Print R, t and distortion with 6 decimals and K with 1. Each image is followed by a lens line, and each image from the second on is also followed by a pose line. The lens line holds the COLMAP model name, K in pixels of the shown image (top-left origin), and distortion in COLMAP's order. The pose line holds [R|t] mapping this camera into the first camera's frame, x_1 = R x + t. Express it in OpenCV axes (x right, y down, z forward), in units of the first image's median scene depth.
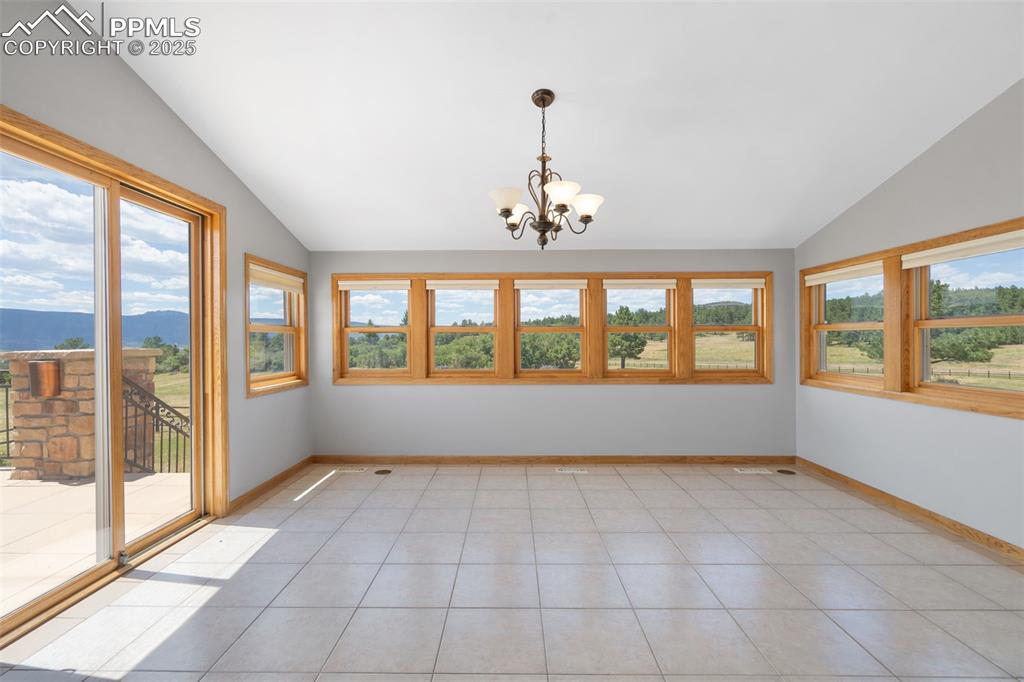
lens RADIAL K [[500.0, 0, 509.7], [0, 500.0, 341.7], [0, 0, 1]] dist [-0.010389, 0.002109]
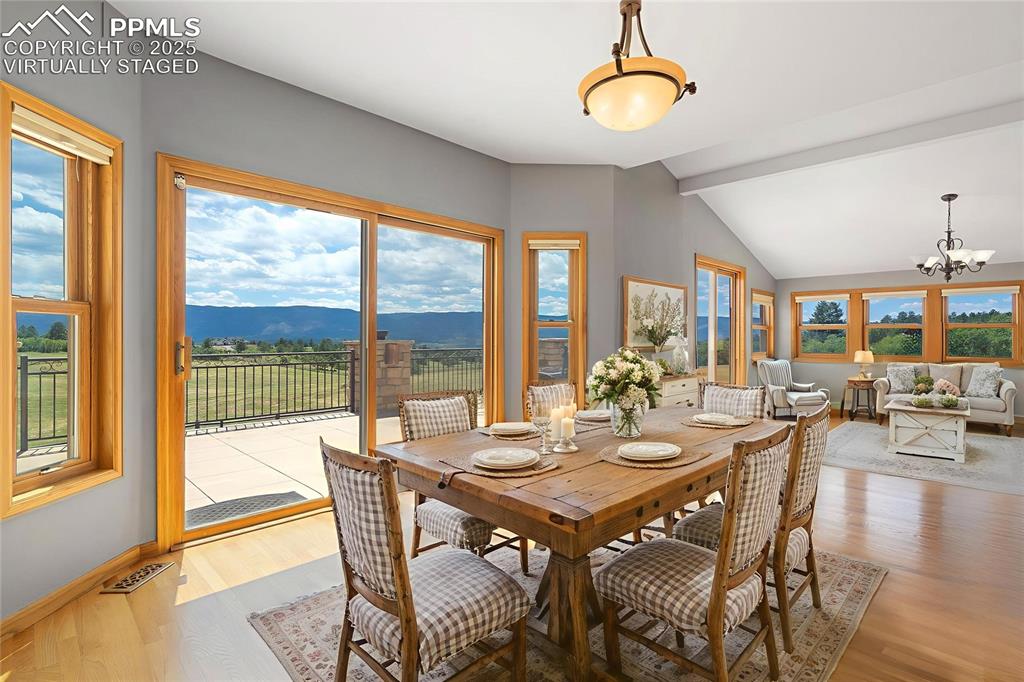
lens RADIAL K [[500.0, 0, 503.9], [0, 500.0, 337.1], [0, 0, 1]] dist [-0.010389, 0.002109]
pose [[0.721202, 0.009837, -0.692655, 0.134468], [-0.011120, 0.999935, 0.002623, 0.020144], [0.692635, 0.005810, 0.721265, -1.212366]]
